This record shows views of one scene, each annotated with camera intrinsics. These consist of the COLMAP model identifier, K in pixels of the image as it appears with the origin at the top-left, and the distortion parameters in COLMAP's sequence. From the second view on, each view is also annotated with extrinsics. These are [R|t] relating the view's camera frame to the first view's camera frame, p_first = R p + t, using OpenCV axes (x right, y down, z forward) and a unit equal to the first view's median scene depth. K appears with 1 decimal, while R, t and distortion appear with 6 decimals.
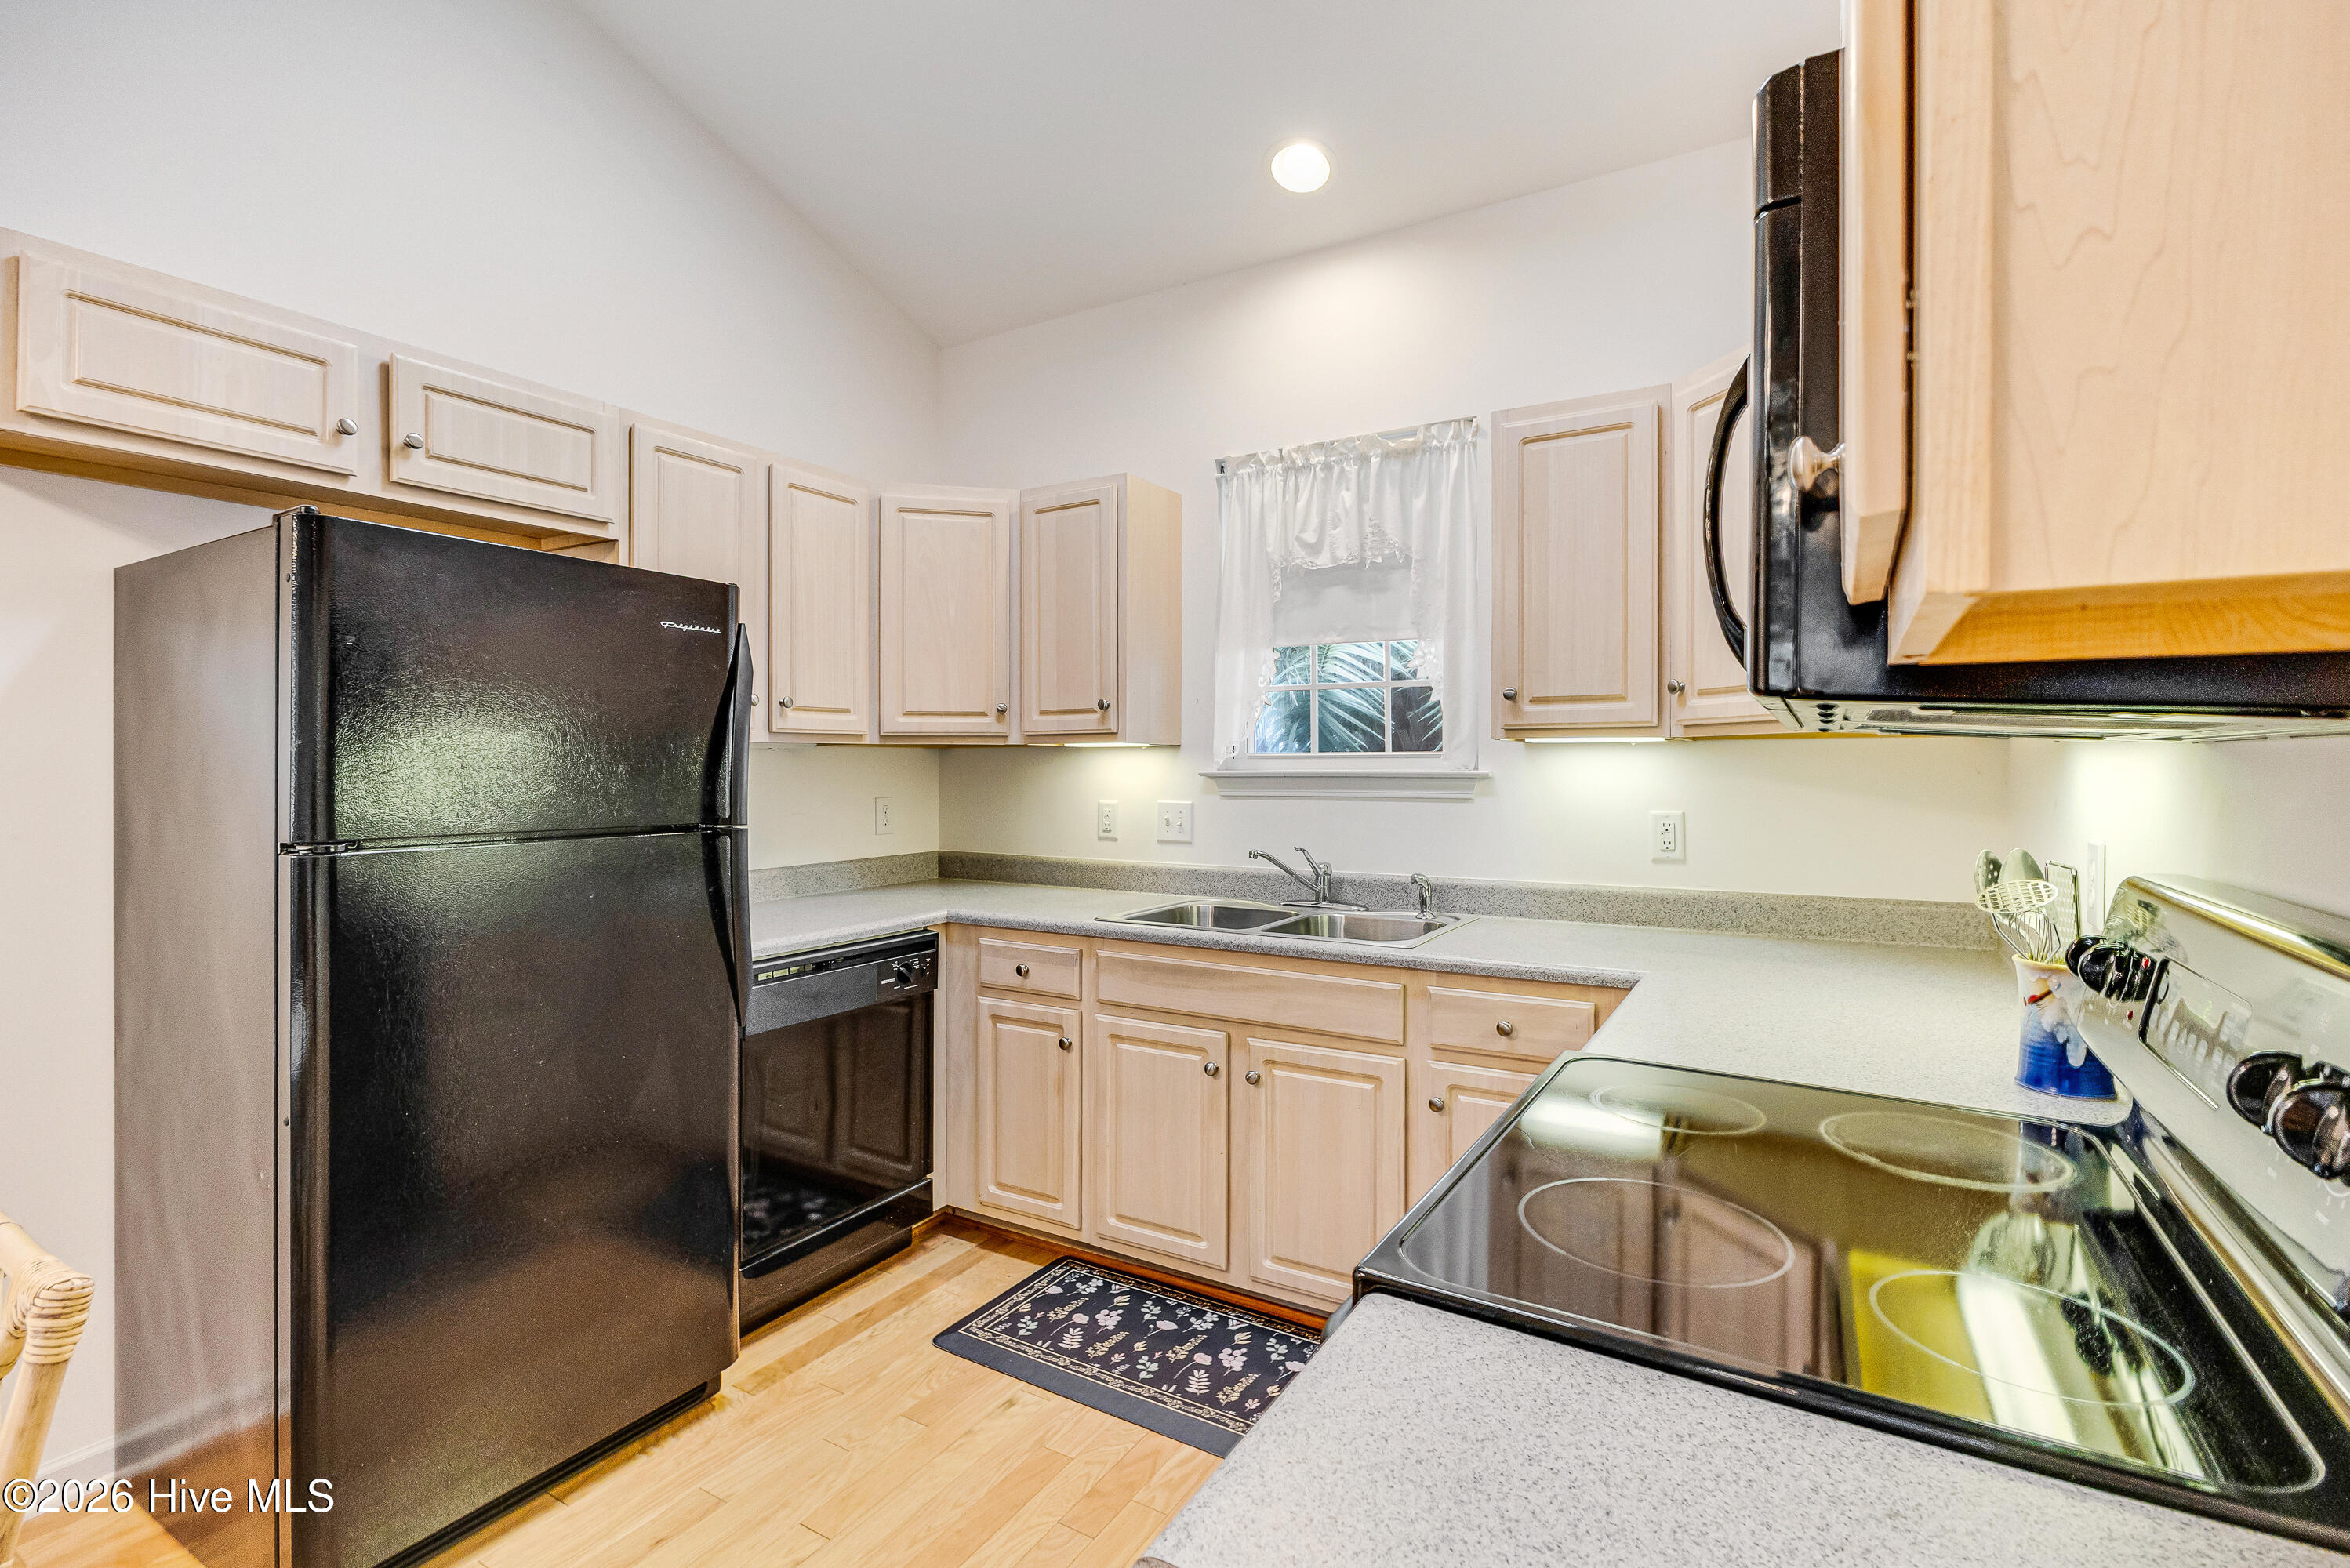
lens RADIAL K [[1076.6, 0, 1174.6], [0, 1076.6, 770.8], [0, 0, 1]] dist [-0.003389, -0.000076]
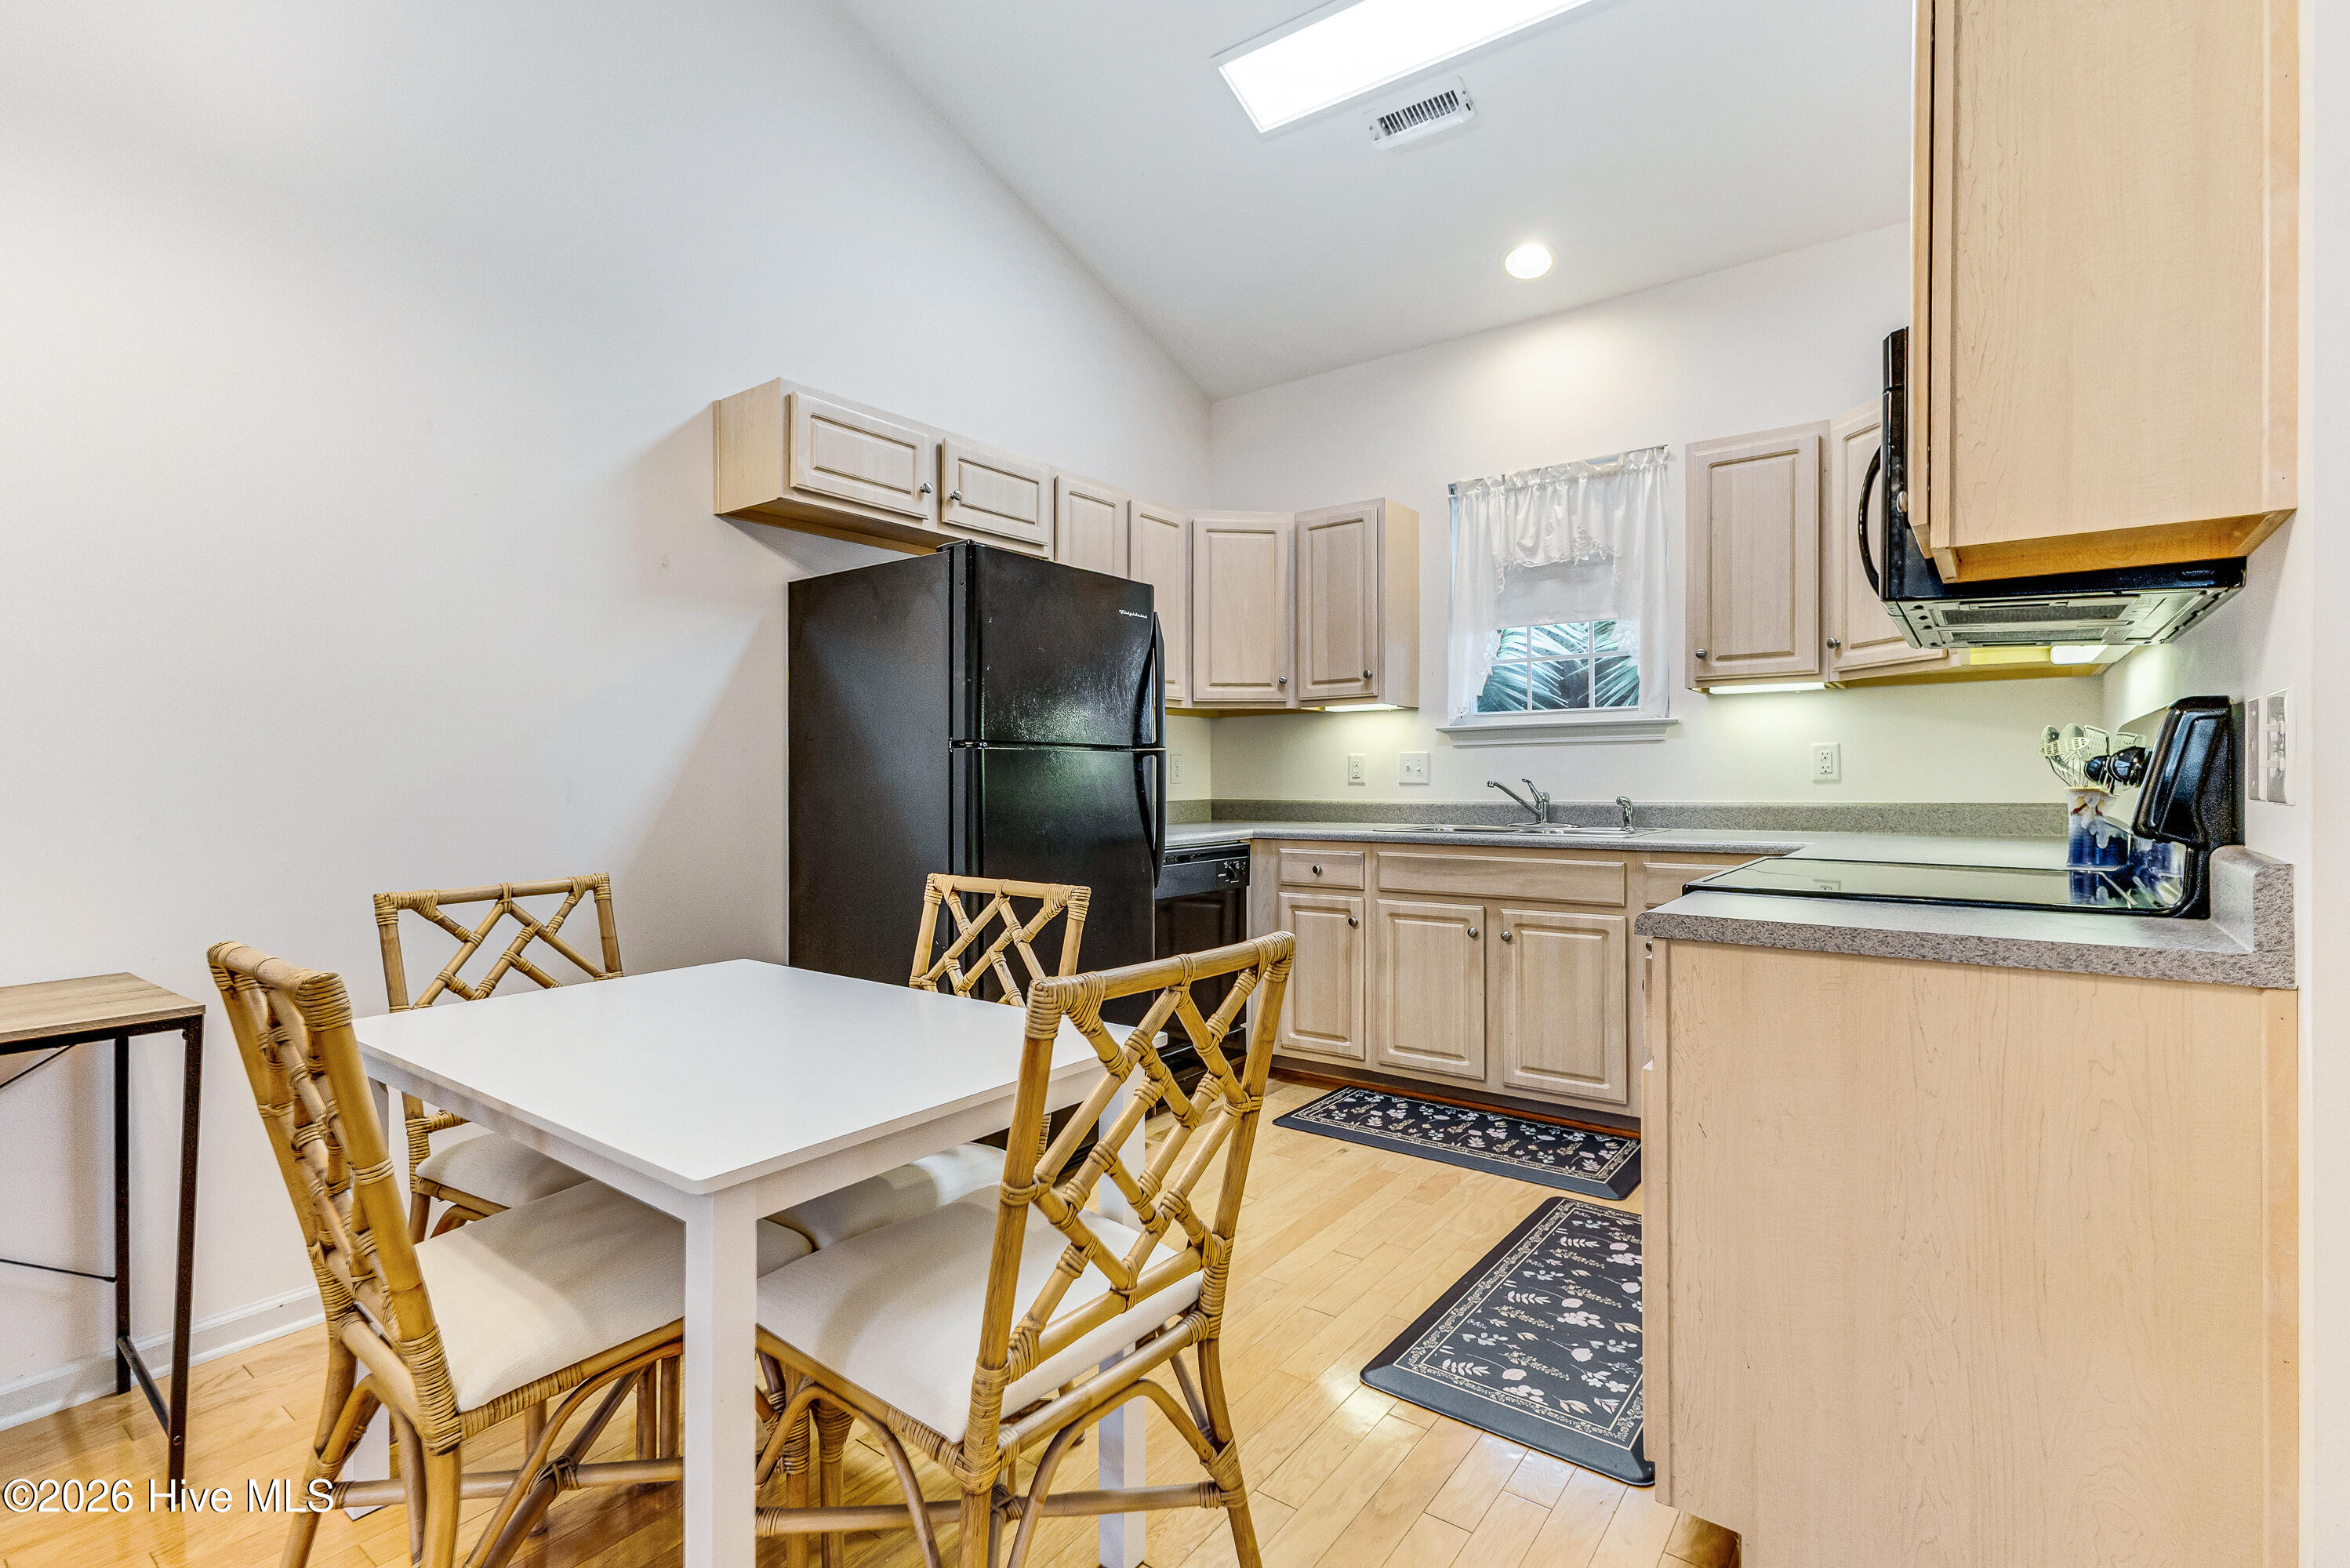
lens RADIAL K [[1070.4, 0, 1175.0], [0, 1070.4, 784.0], [0, 0, 1]] dist [0.002553, 0.009497]
pose [[0.994388, -0.004792, -0.105682, -0.180249], [0.004966, 0.999987, 0.001388, 0.076865], [0.105674, -0.001905, 0.994399, -0.359630]]
